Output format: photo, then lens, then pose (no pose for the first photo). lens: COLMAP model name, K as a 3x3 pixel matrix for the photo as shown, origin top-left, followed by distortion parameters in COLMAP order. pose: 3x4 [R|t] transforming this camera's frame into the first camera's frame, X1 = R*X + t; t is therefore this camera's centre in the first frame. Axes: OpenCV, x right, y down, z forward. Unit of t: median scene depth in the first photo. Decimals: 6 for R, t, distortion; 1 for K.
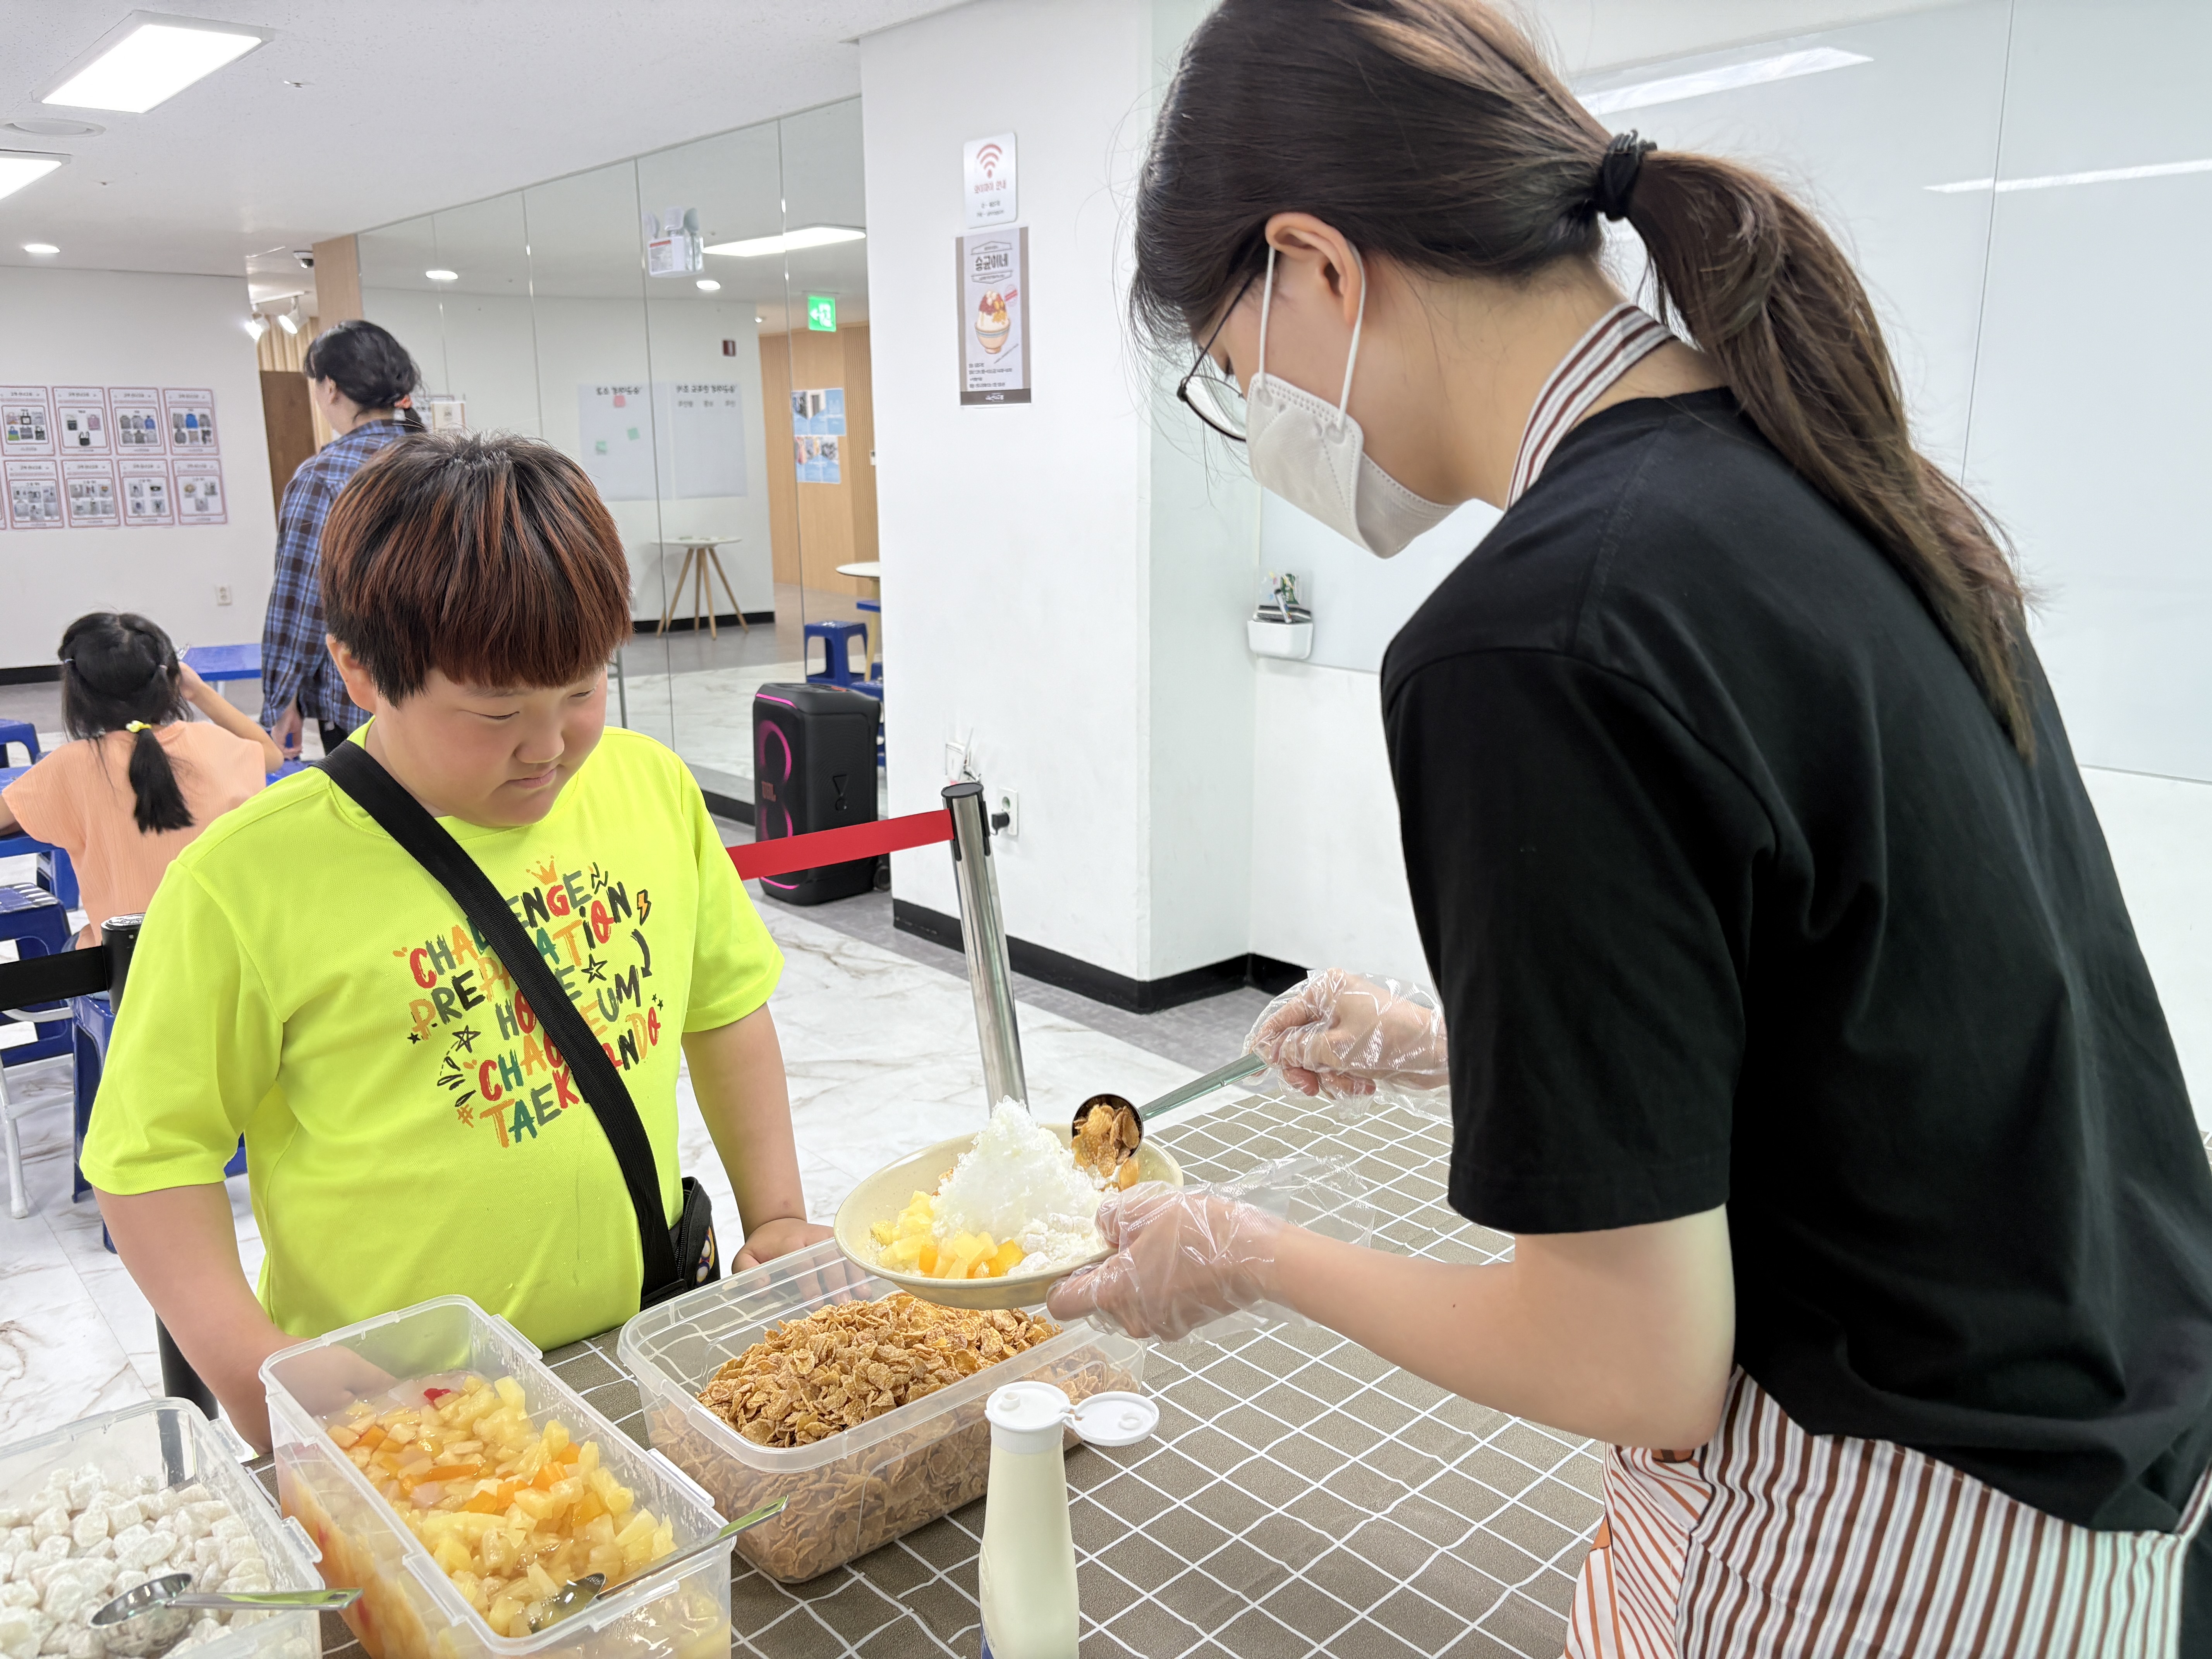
lens RADIAL K [[1706.5, 0, 1103.0], [0, 1706.5, 841.0], [0, 0, 1]] dist [0.040146, -0.019138]
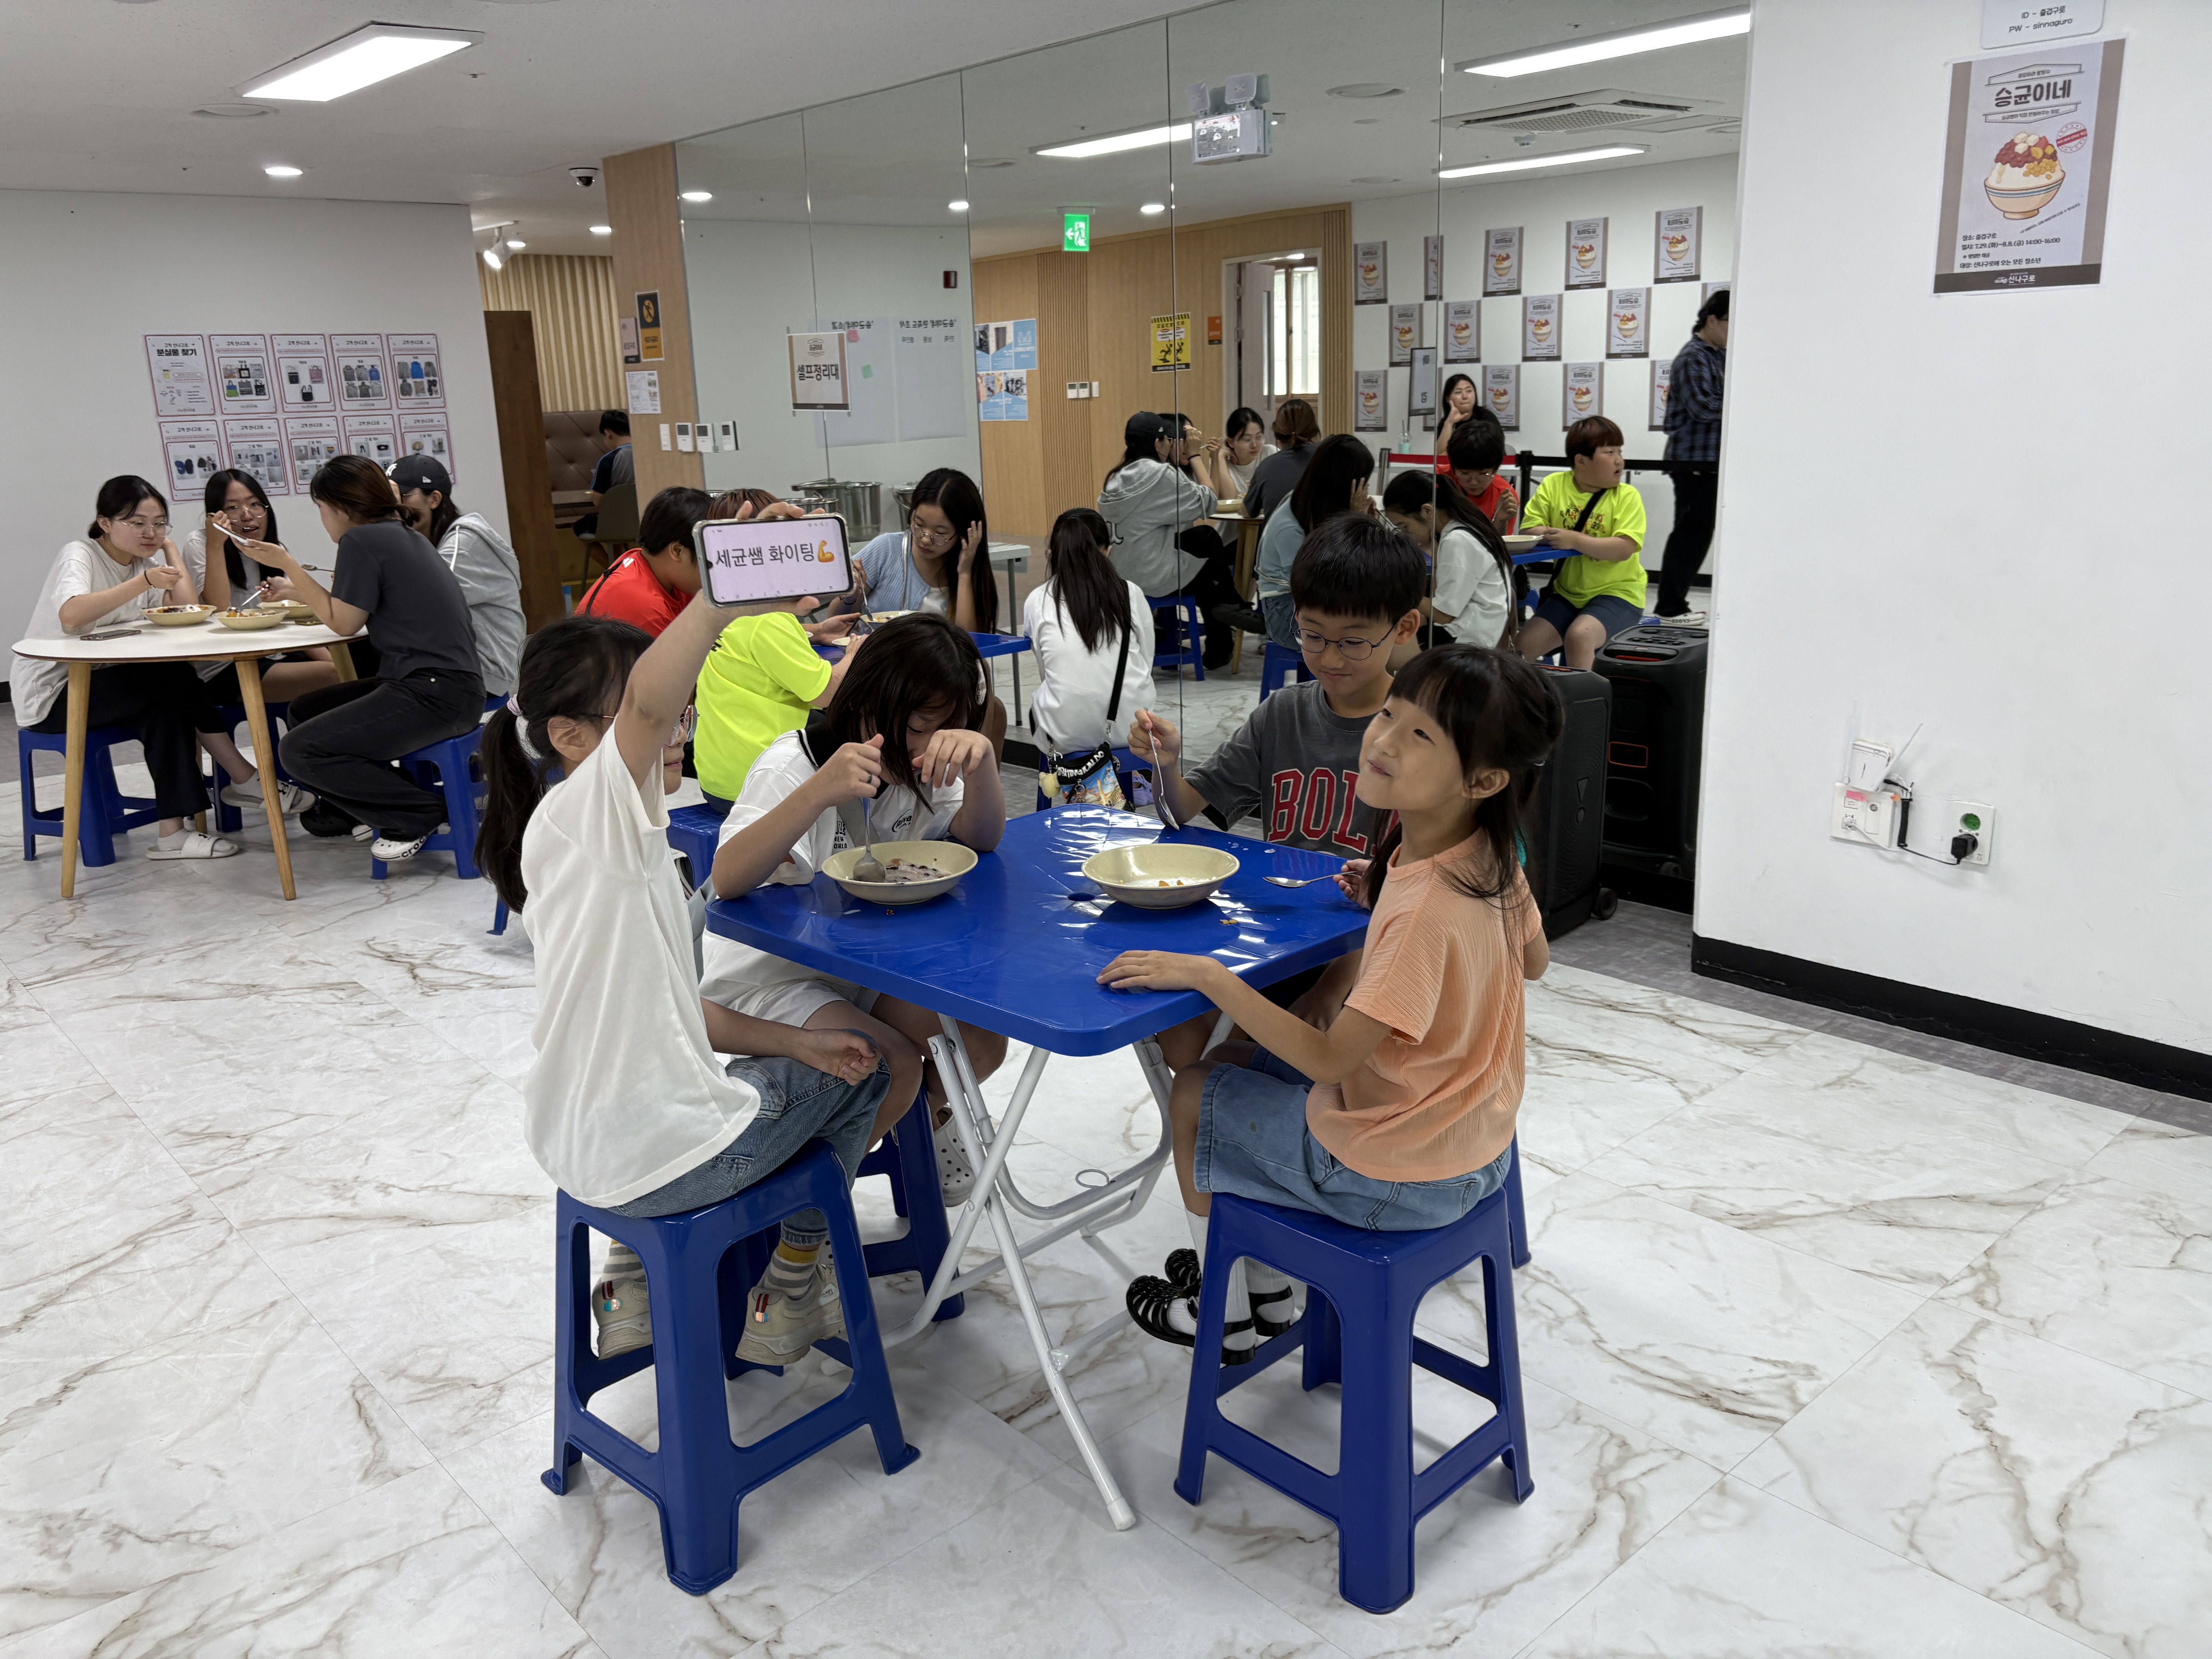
lens RADIAL K [[1706.5, 0, 1111.2], [0, 1706.5, 810.1], [0, 0, 1]] dist [0.040146, -0.019138]
pose [[0.999300, -0.031514, 0.020136, -0.204608], [0.031137, 0.999339, 0.018764, -0.024240], [-0.020714, -0.018124, 0.999621, 0.110827]]
